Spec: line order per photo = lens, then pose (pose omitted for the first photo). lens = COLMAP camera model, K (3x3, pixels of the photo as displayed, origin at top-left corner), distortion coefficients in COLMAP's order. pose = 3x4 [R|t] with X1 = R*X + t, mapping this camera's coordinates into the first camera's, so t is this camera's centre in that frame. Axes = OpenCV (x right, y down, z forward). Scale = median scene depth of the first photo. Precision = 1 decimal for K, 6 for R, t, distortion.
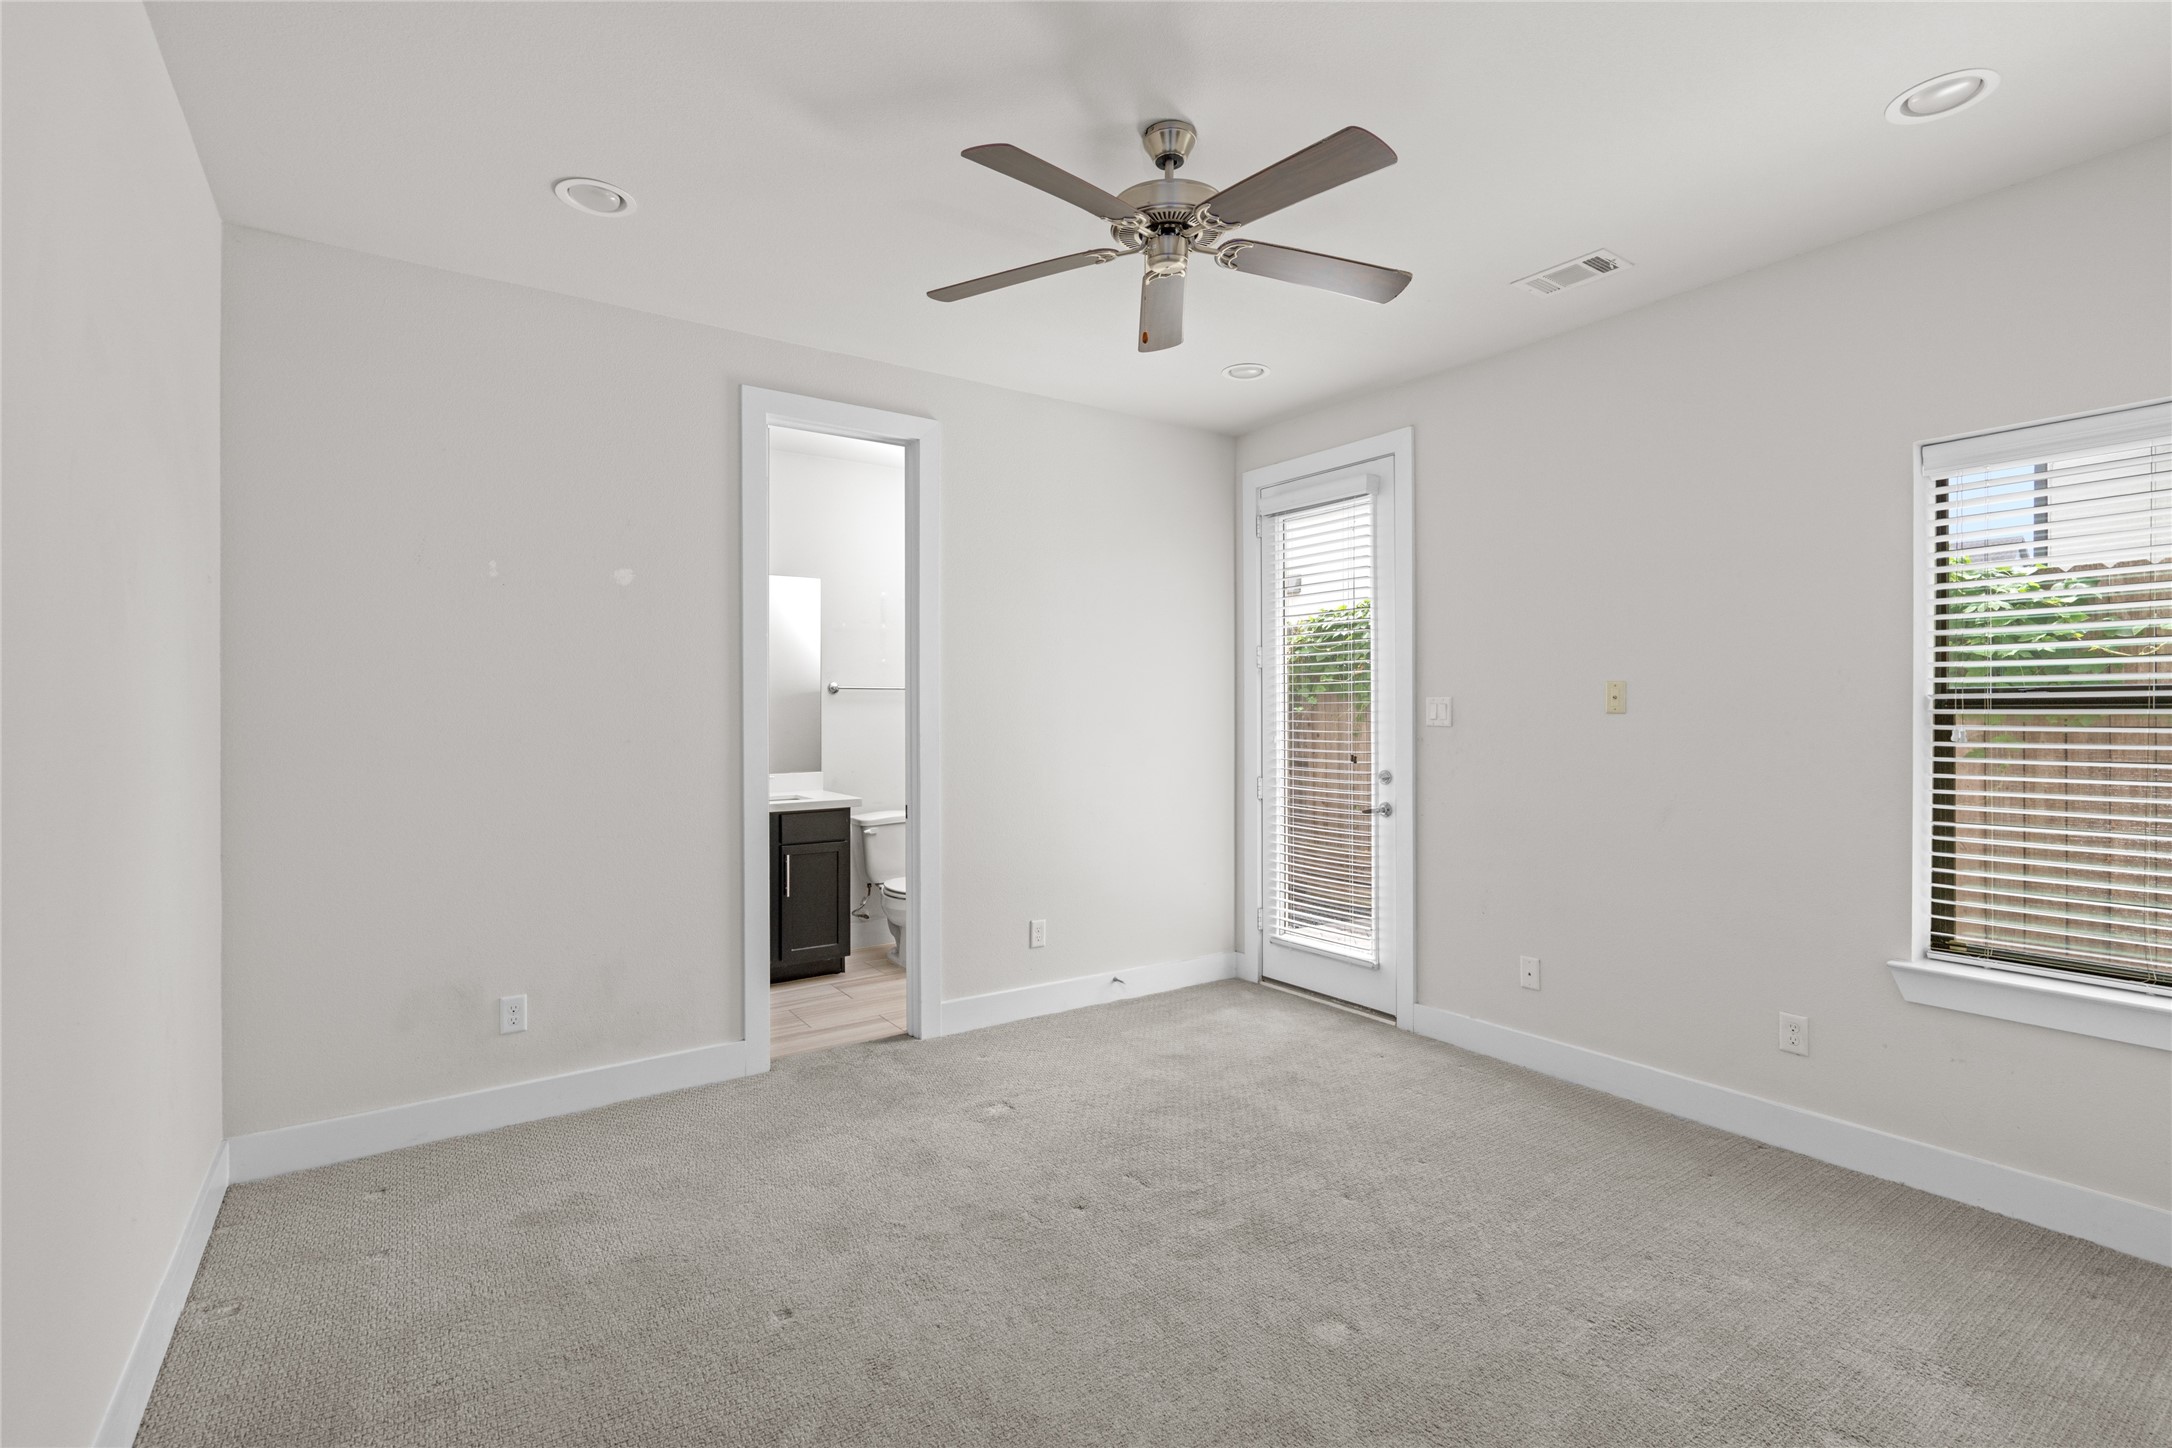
lens RADIAL K [[996.5, 0, 1081.4], [0, 996.5, 710.5], [0, 0, 1]] dist [0.001979, -0.000058]
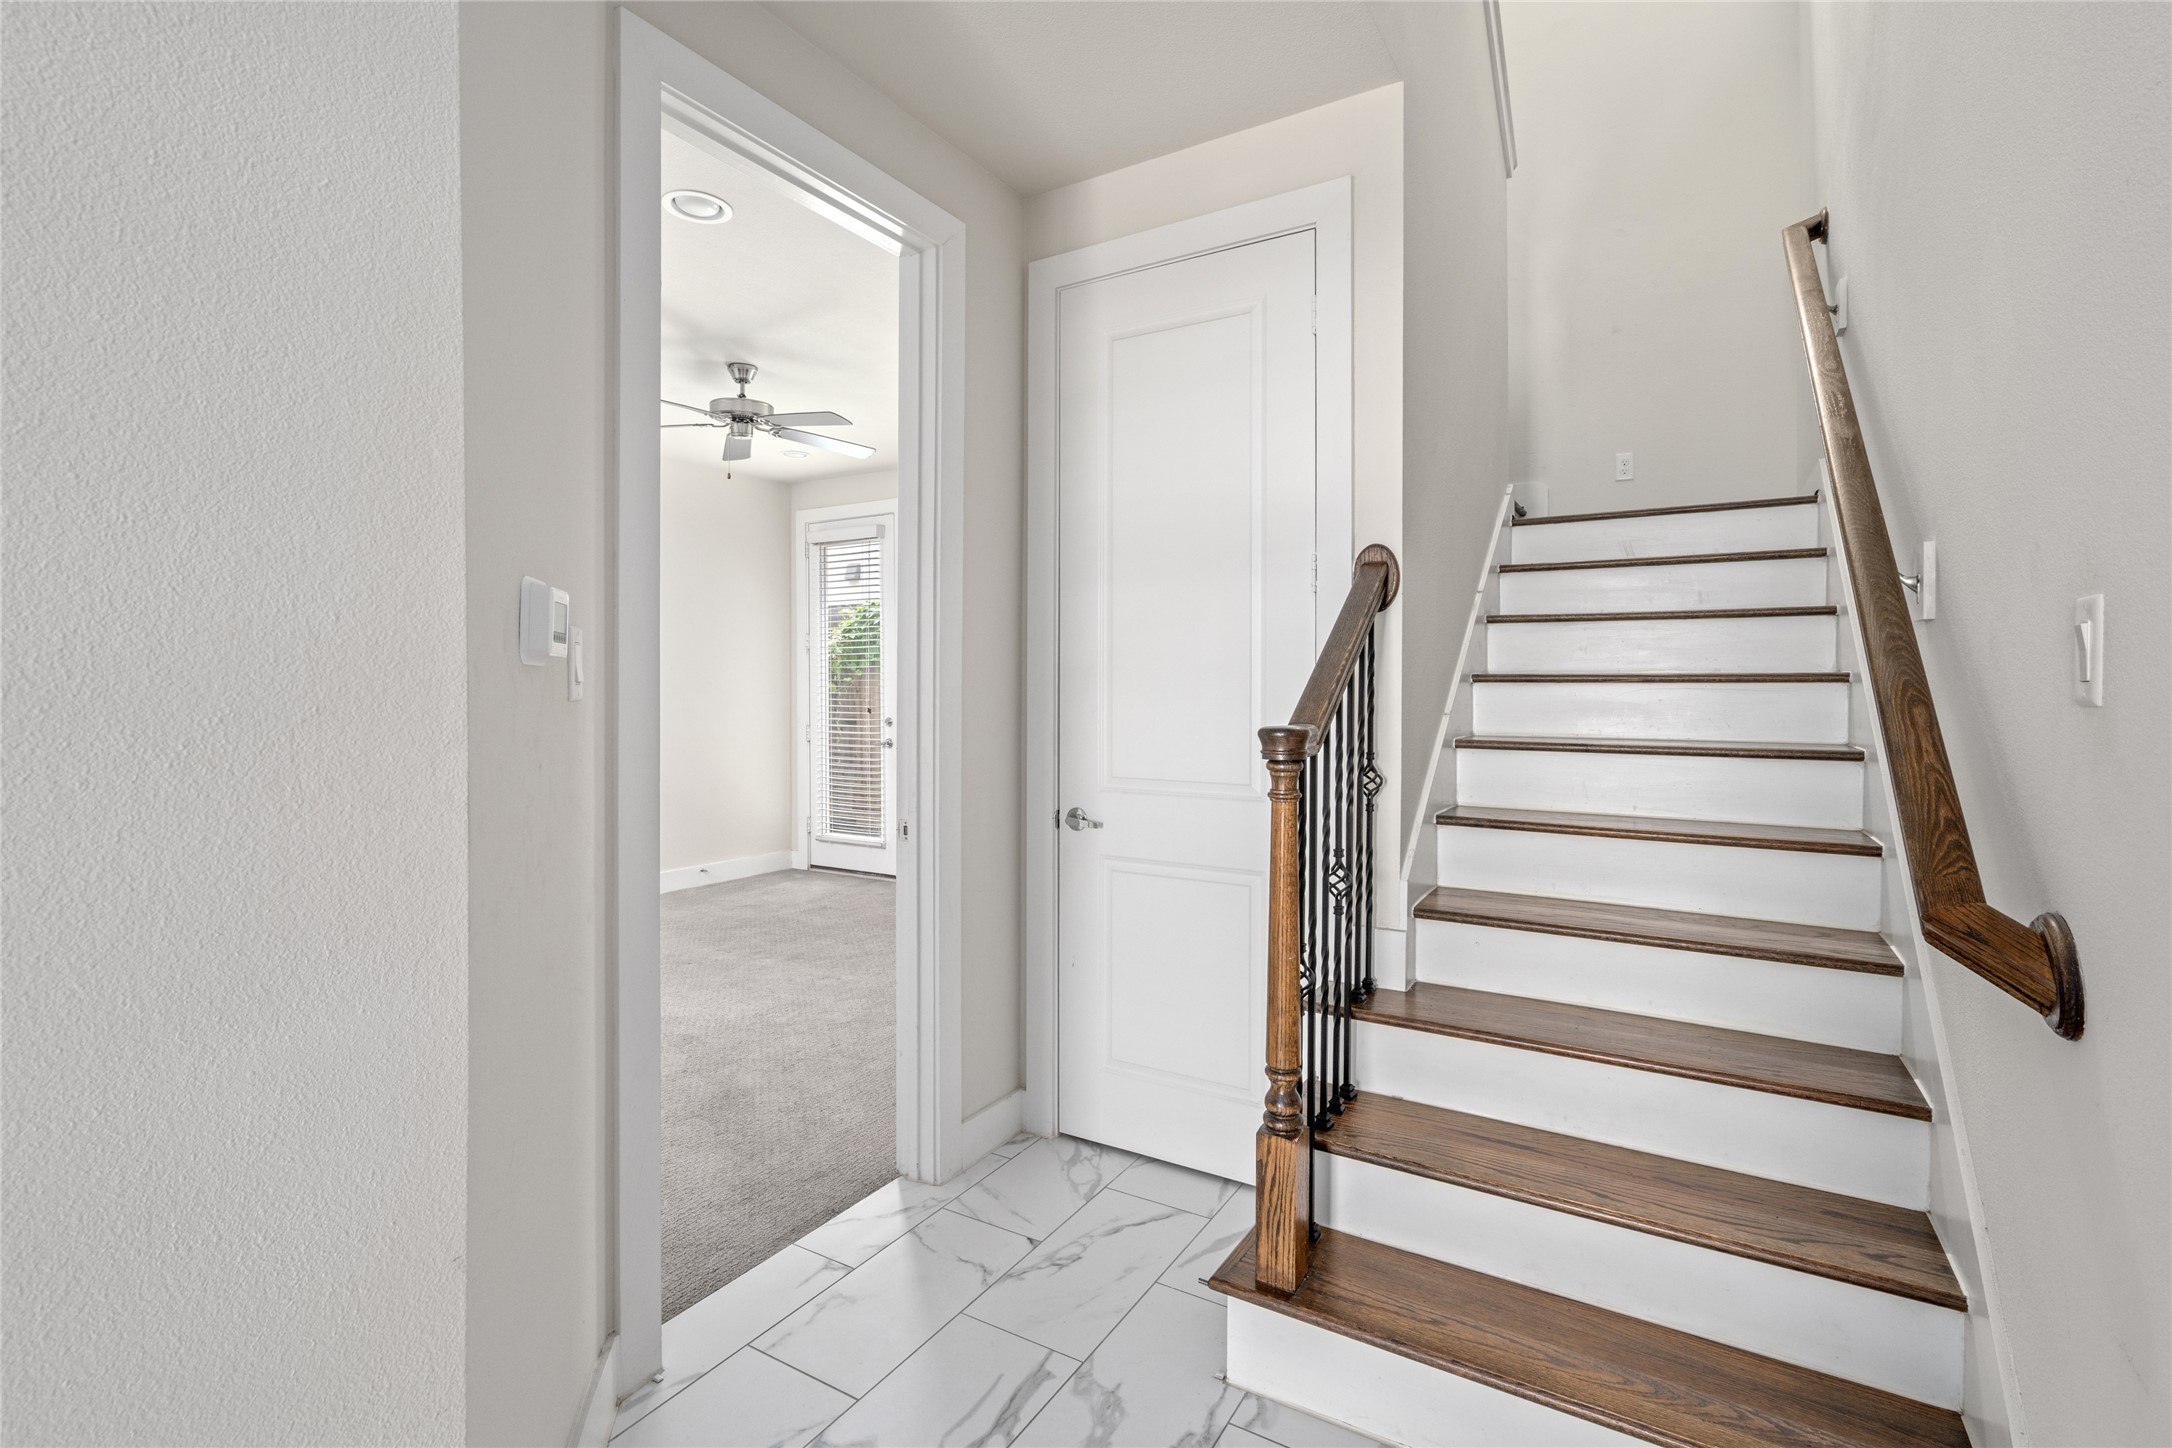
lens RADIAL K [[996.5, 0, 1081.4], [0, 996.5, 710.5], [0, 0, 1]] dist [0.001979, -0.000058]
pose [[0.913492, -0.004545, 0.406832, -0.059067], [-0.005995, 0.999679, 0.024631, 0.010266], [-0.406814, -0.024939, 0.913171, -0.614045]]
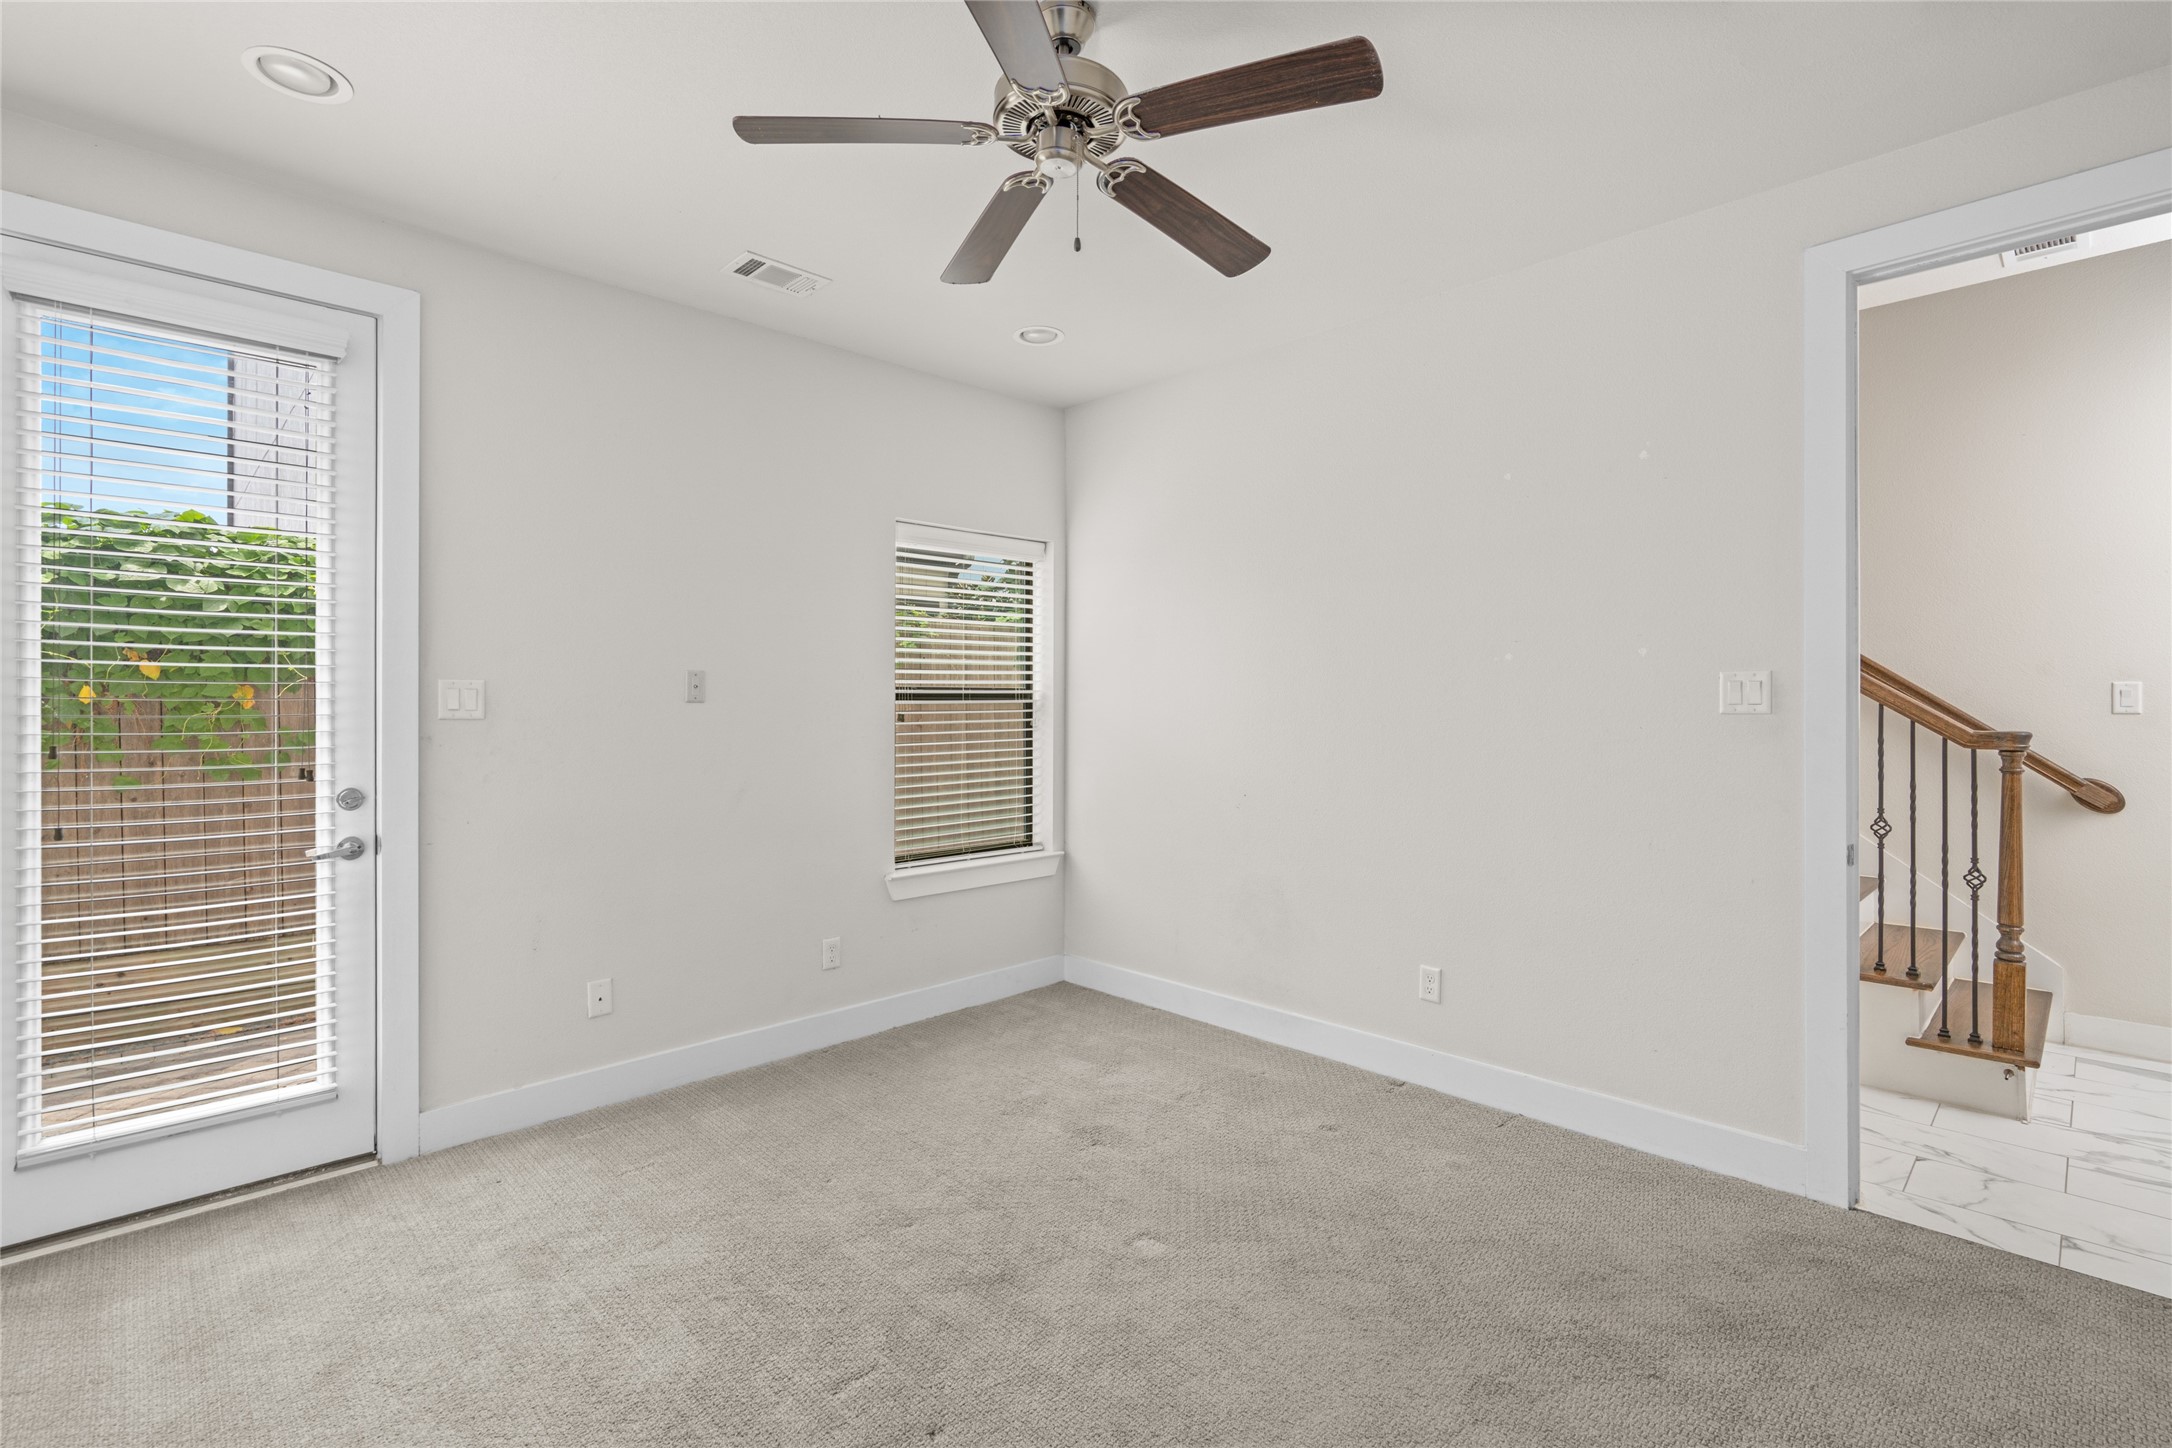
lens RADIAL K [[996.5, 0, 1081.4], [0, 996.5, 710.5], [0, 0, 1]] dist [0.001979, -0.000058]
pose [[-0.167941, 0.000221, 0.985797, -0.484156], [0.002228, 0.999998, 0.000156, 0.011082], [-0.985795, 0.002223, -0.167941, 0.726419]]
